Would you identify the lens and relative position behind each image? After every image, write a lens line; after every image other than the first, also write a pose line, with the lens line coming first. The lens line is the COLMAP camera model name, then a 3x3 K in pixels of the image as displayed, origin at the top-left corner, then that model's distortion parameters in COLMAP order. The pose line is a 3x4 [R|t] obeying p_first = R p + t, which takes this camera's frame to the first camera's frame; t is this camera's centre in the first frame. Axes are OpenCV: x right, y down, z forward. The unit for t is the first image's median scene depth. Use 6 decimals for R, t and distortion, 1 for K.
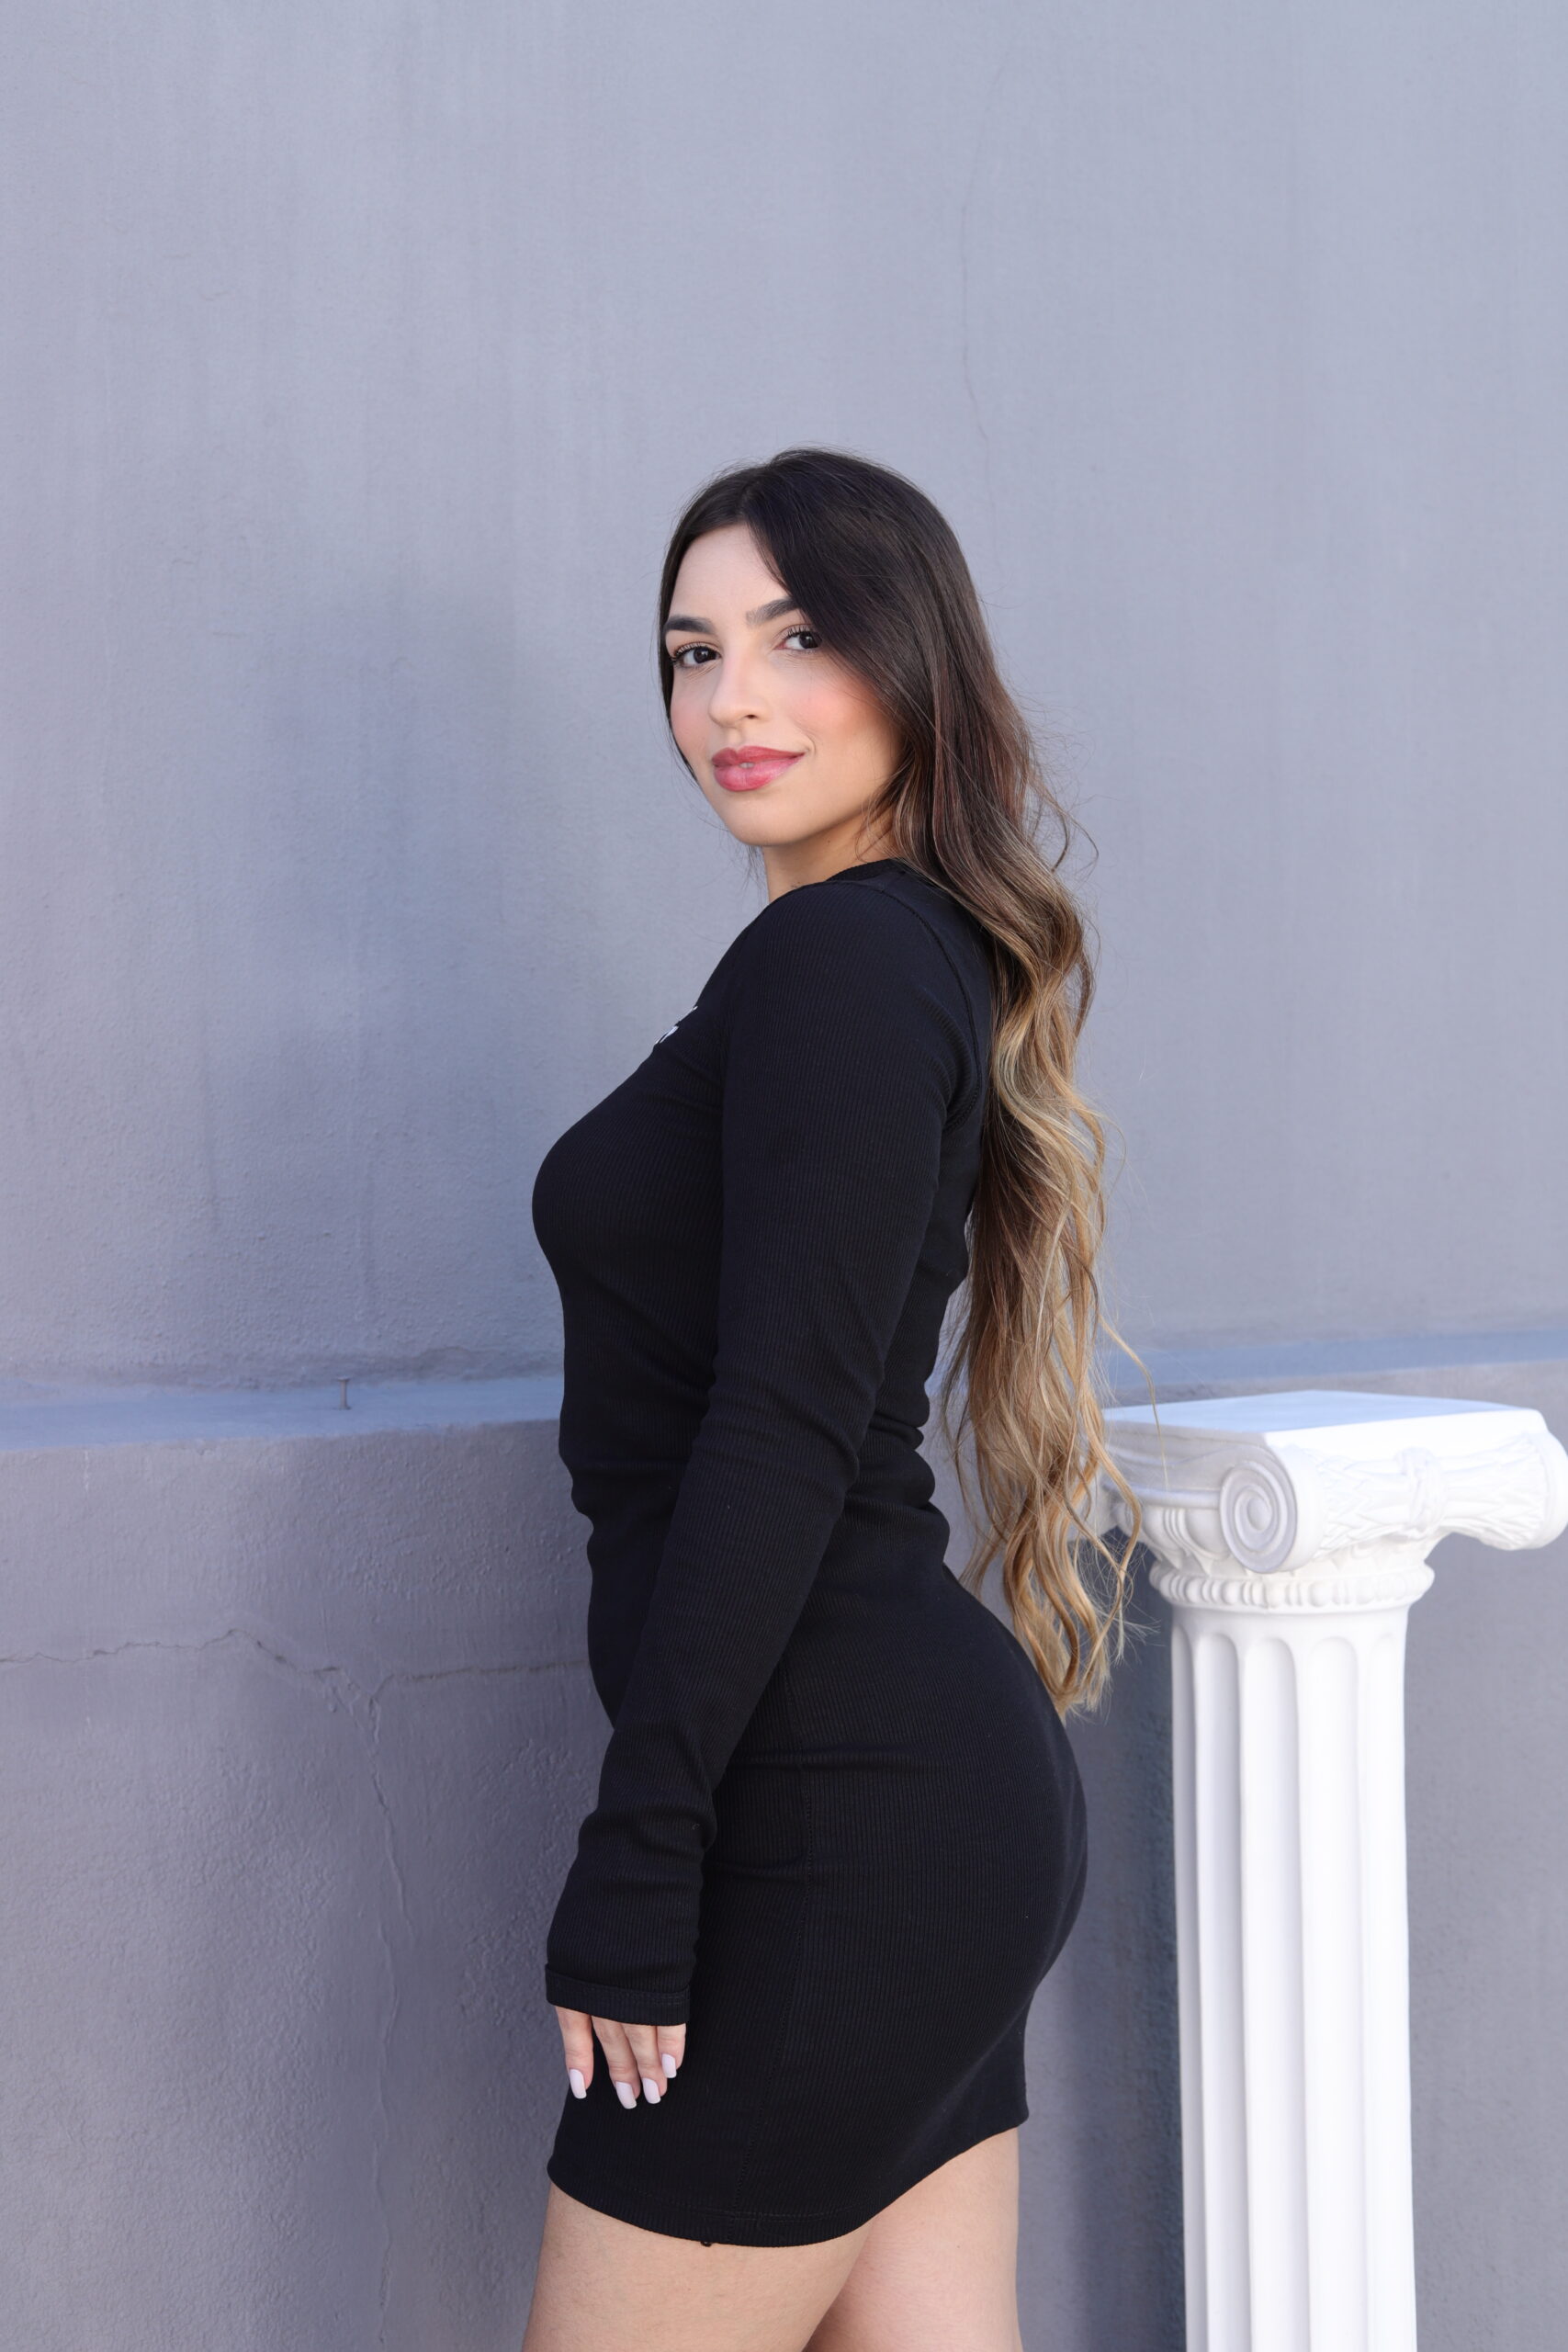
lens RADIAL K [[3444.0, 0, 781.2], [0, 3444.0, 1178.4], [0, 0, 1]] dist [-0.127126, 0.000000]
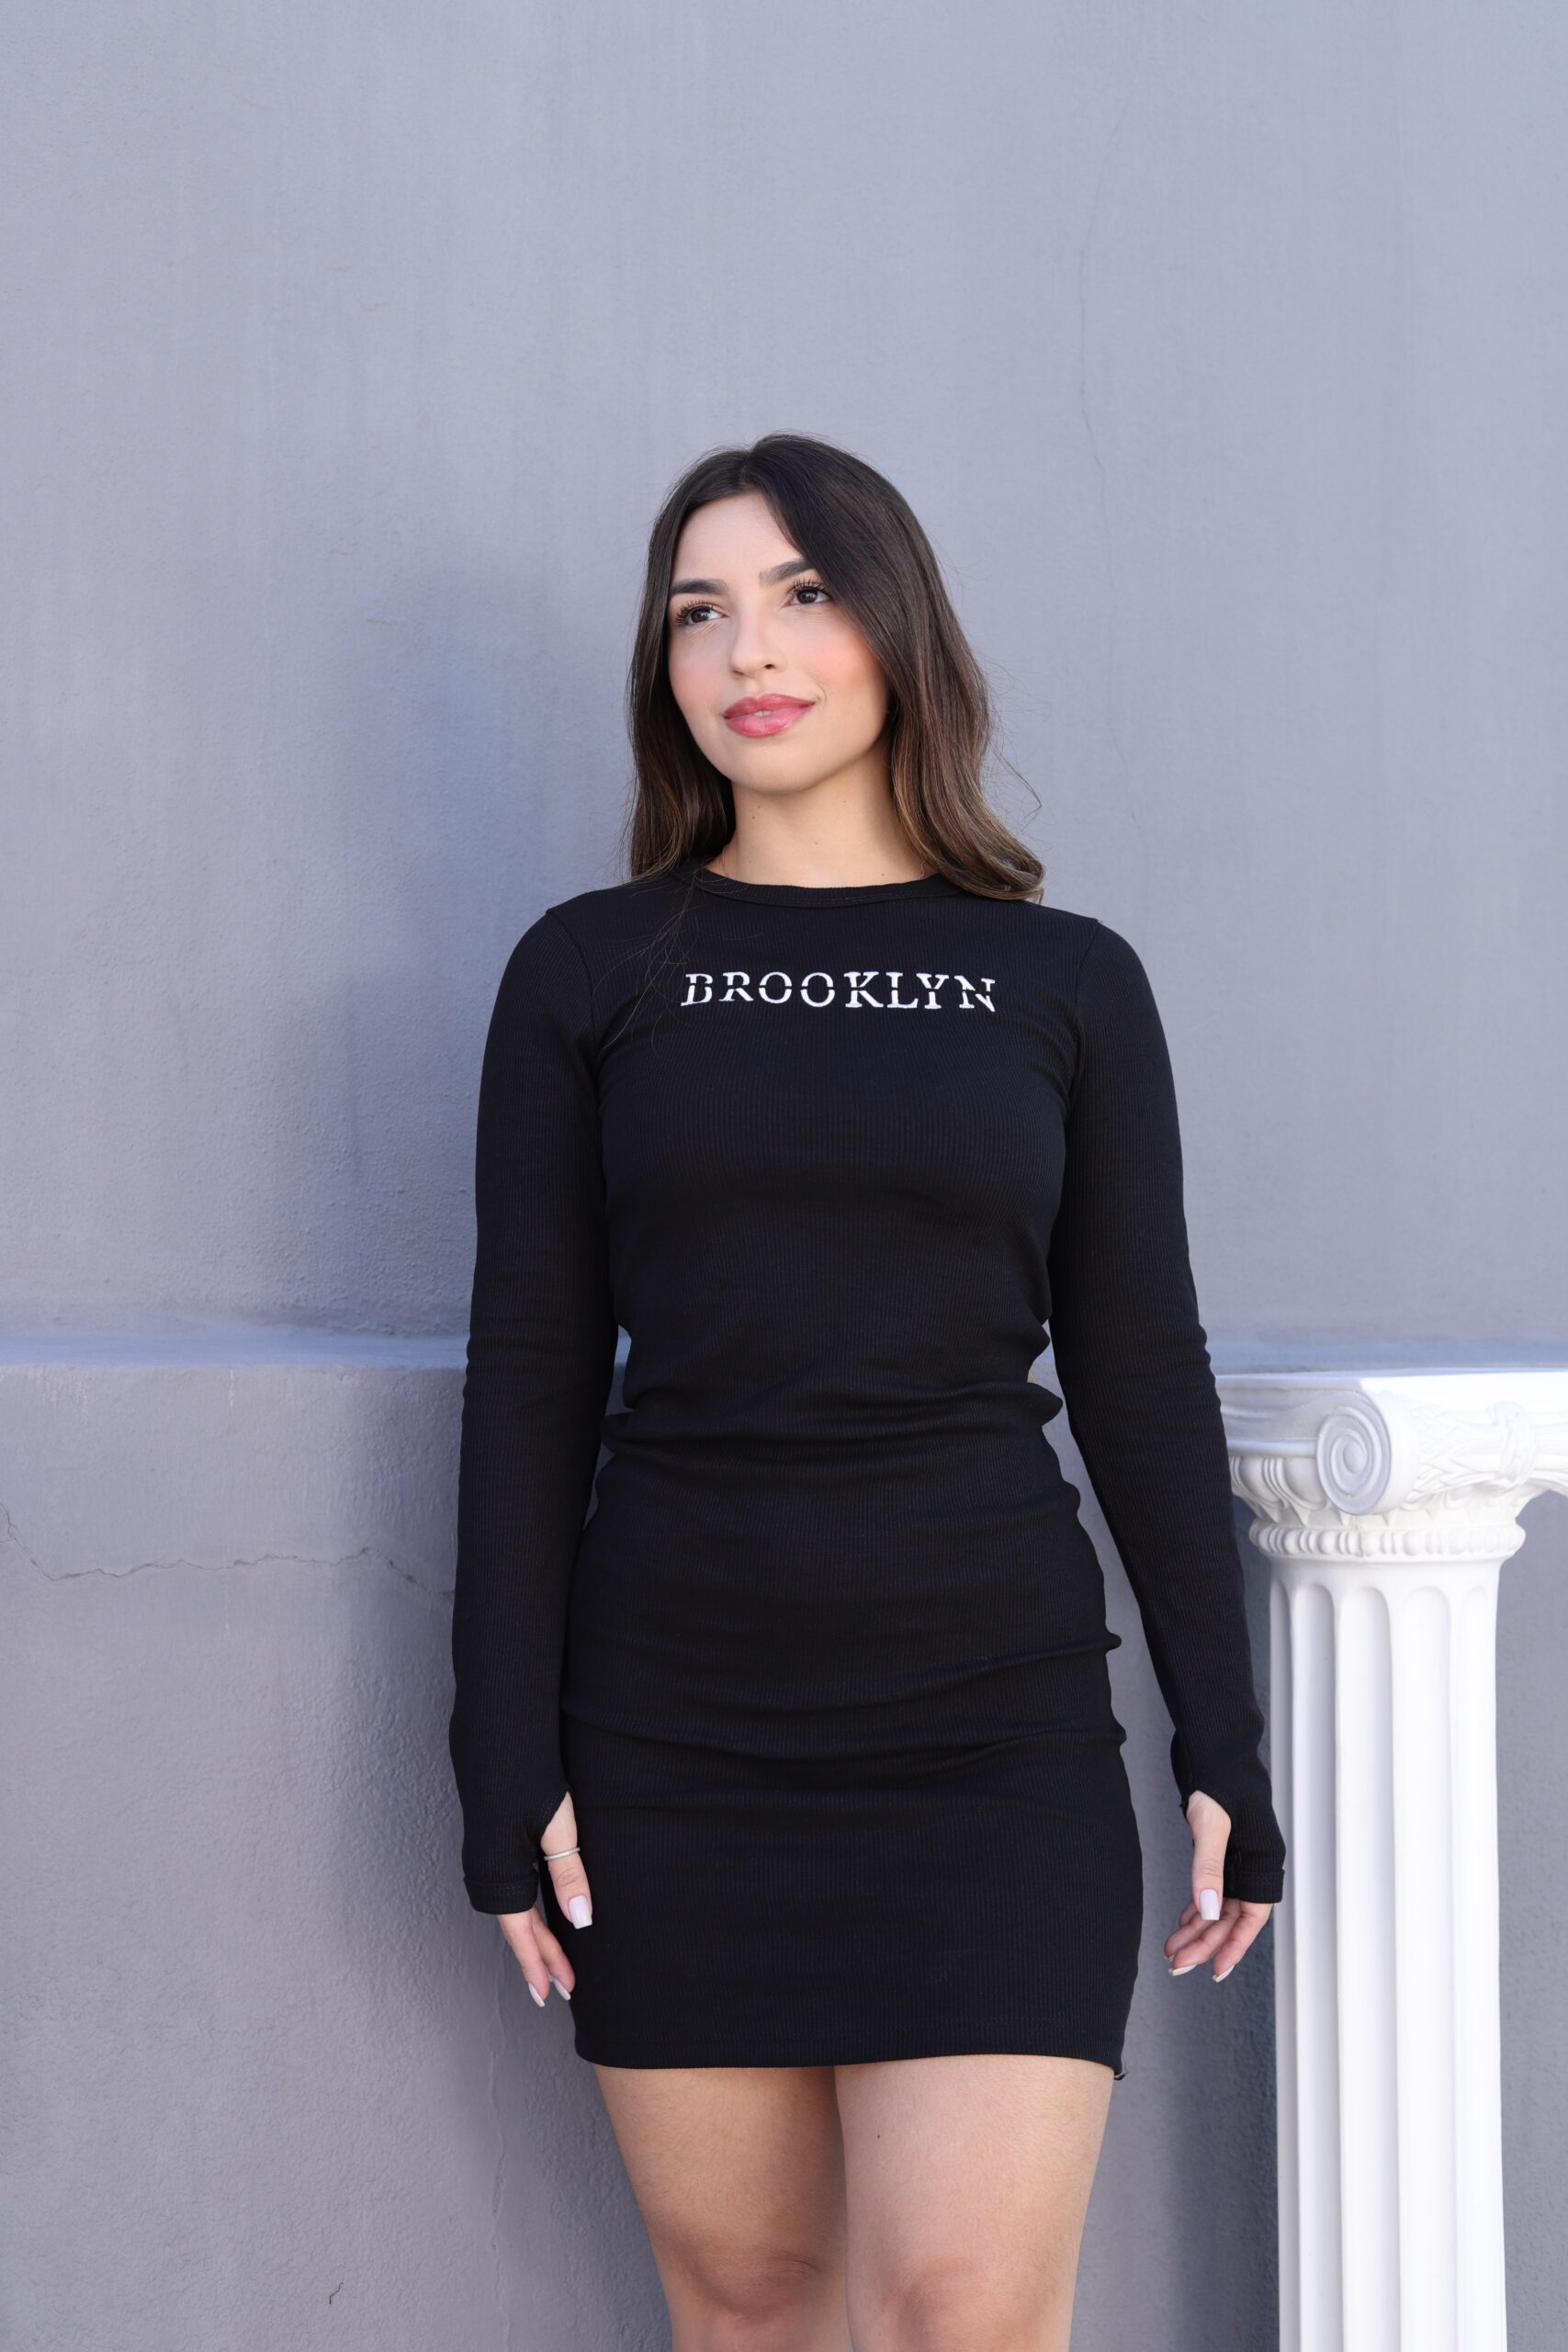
lens RADIAL K [[3444.0, 0, 779.3], [0, 3444.0, 1175.5], [0, 0, 1]] dist [-0.127126, 0.000000]
pose [[0.999322, 0.013029, -0.034434, 0.000068], [-0.014914, 0.998371, -0.055073, 0.068740], [0.033661, 0.055549, 0.997888, -0.042762]]
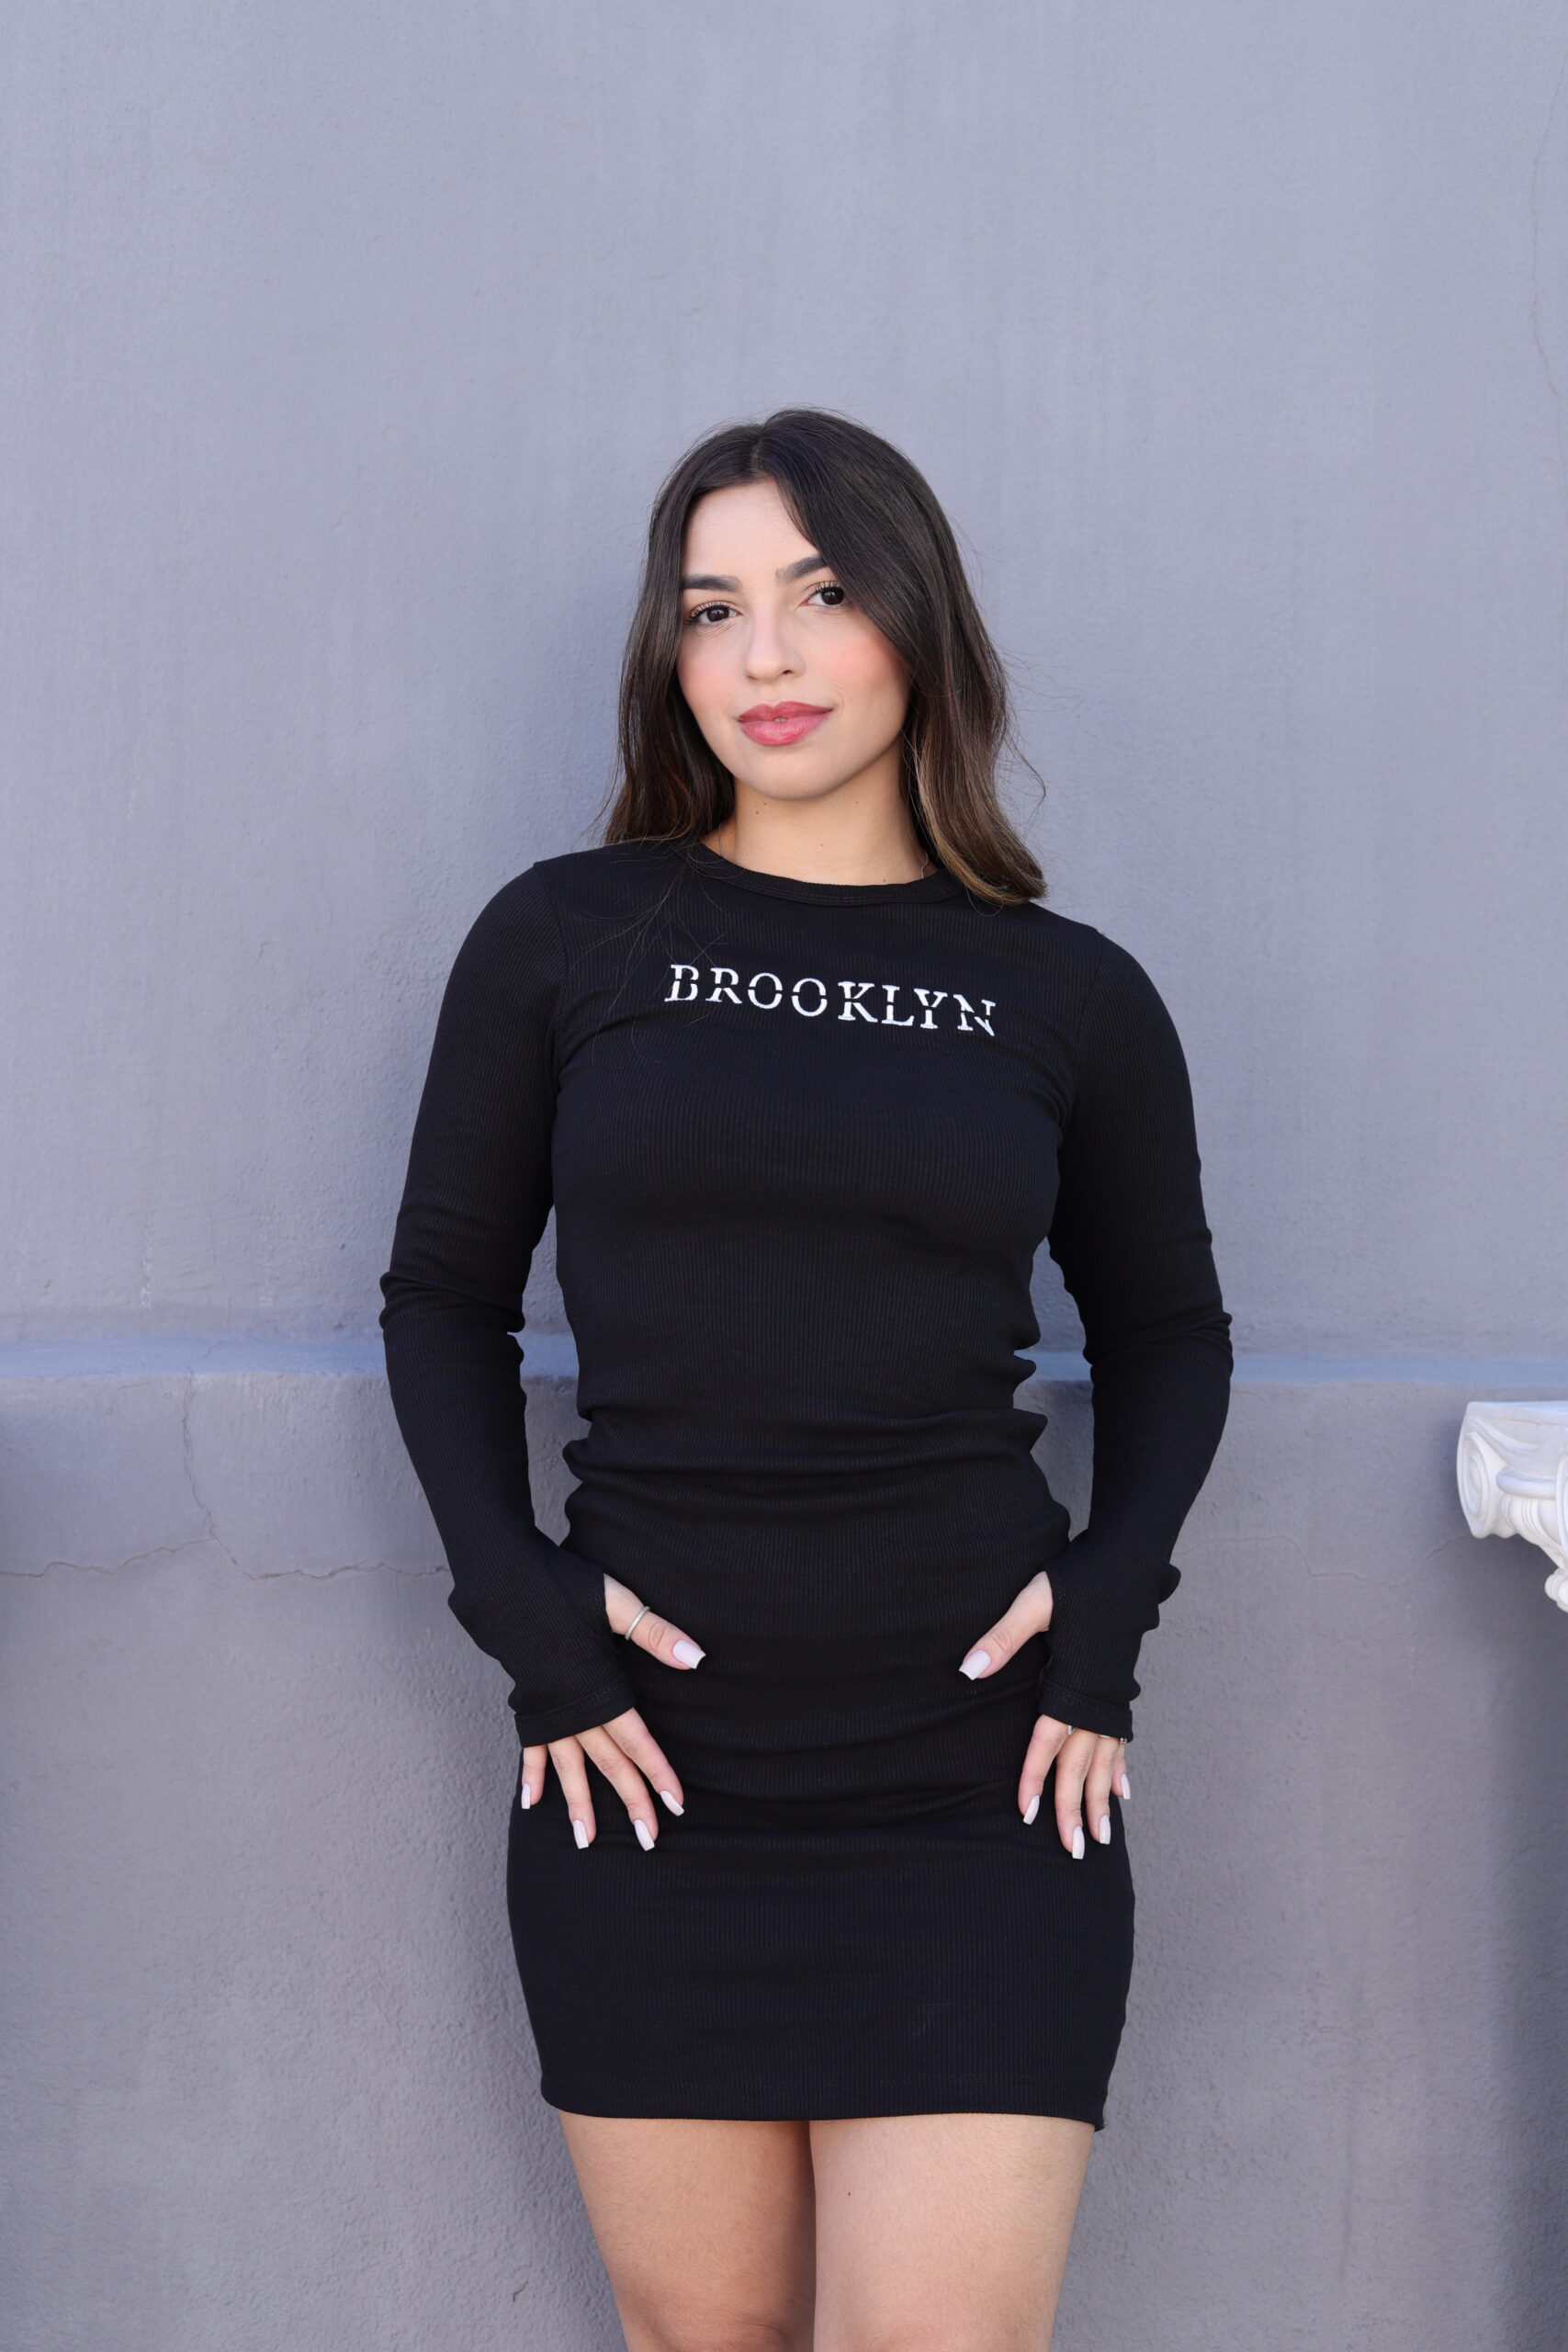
lens RADIAL K [[3444.0, 0, 763.5], [0, 3444.0, 1150.7], [0, 0, 1]] dist [-0.127126, 0.000000]
pose [[0.889766, 0.008168, -0.456344, 0.344476], [-0.026783, 0.999051, -0.034340, 0.038110], [0.455631, 0.042777, 0.889140, 0.076277]]
